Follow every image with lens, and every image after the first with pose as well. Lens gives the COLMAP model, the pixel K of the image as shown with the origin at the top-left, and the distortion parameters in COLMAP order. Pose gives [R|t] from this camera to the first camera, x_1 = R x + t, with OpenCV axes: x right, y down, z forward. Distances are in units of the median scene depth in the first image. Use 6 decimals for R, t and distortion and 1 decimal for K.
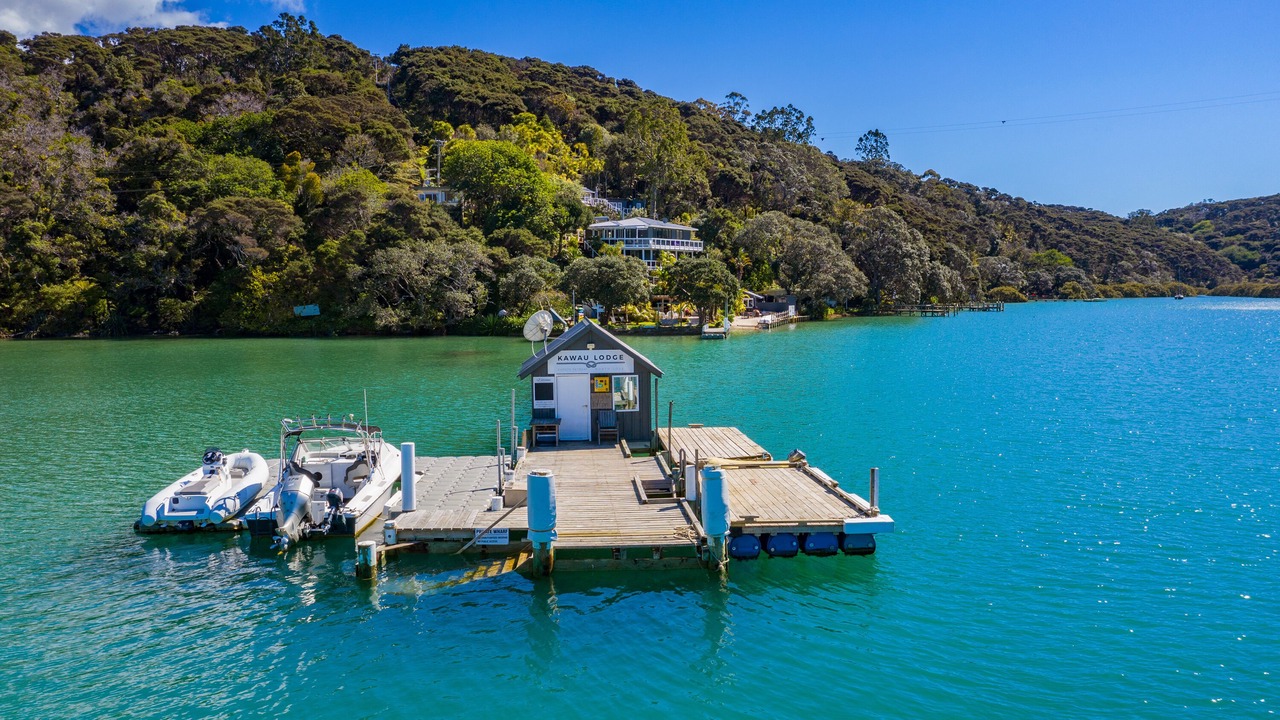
lens RADIAL K [[1008.9, 0, 639.4], [0, 1008.9, 362.2], [0, 0, 1]] dist [-0.009329, 0.003747]
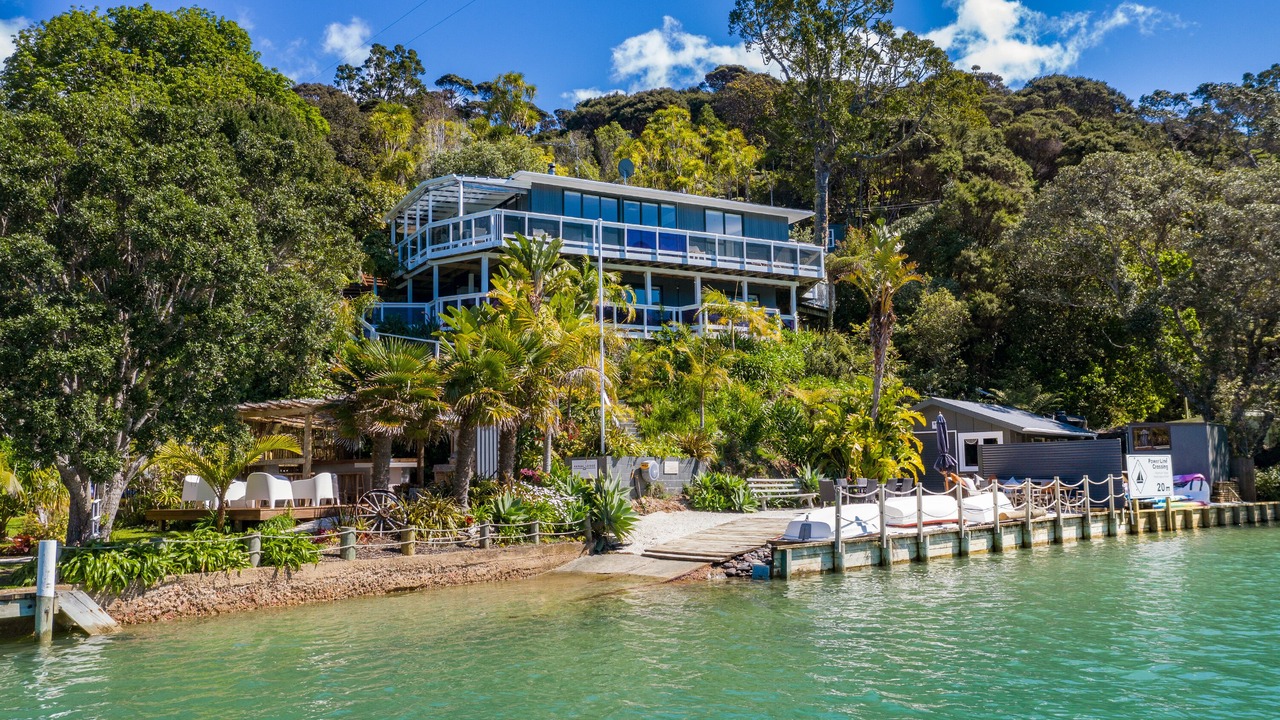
lens RADIAL K [[1008.9, 0, 640.7], [0, 1008.9, 362.9], [0, 0, 1]] dist [-0.009329, 0.003747]
pose [[0.864548, -0.066747, -0.498098, 0.133097], [-0.024875, 0.984242, -0.175069, -0.027159], [0.501934, 0.163746, 0.849264, 0.598036]]
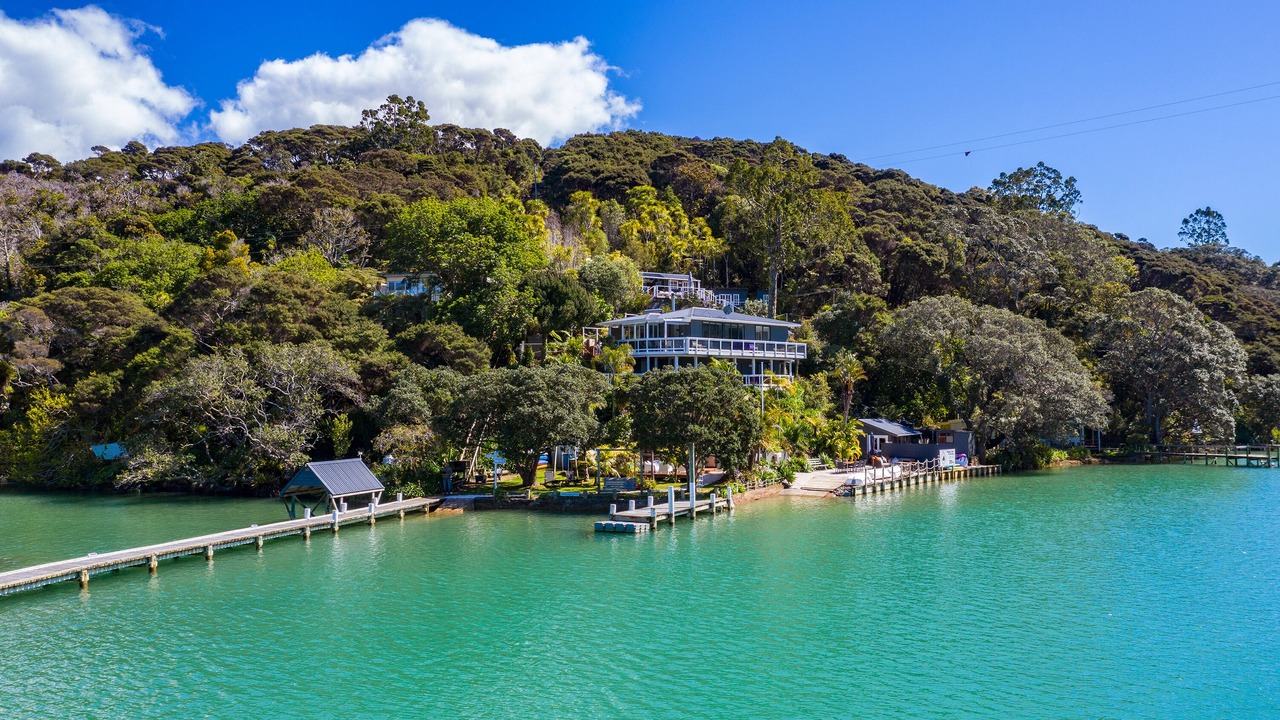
lens RADIAL K [[1008.9, 0, 639.6], [0, 1008.9, 355.7], [0, 0, 1]] dist [-0.009329, 0.003747]
pose [[0.948246, -0.014543, -0.317203, 0.134325], [-0.025608, 0.992194, -0.122043, -0.027468], [0.316502, 0.123849, 0.940472, 0.313516]]
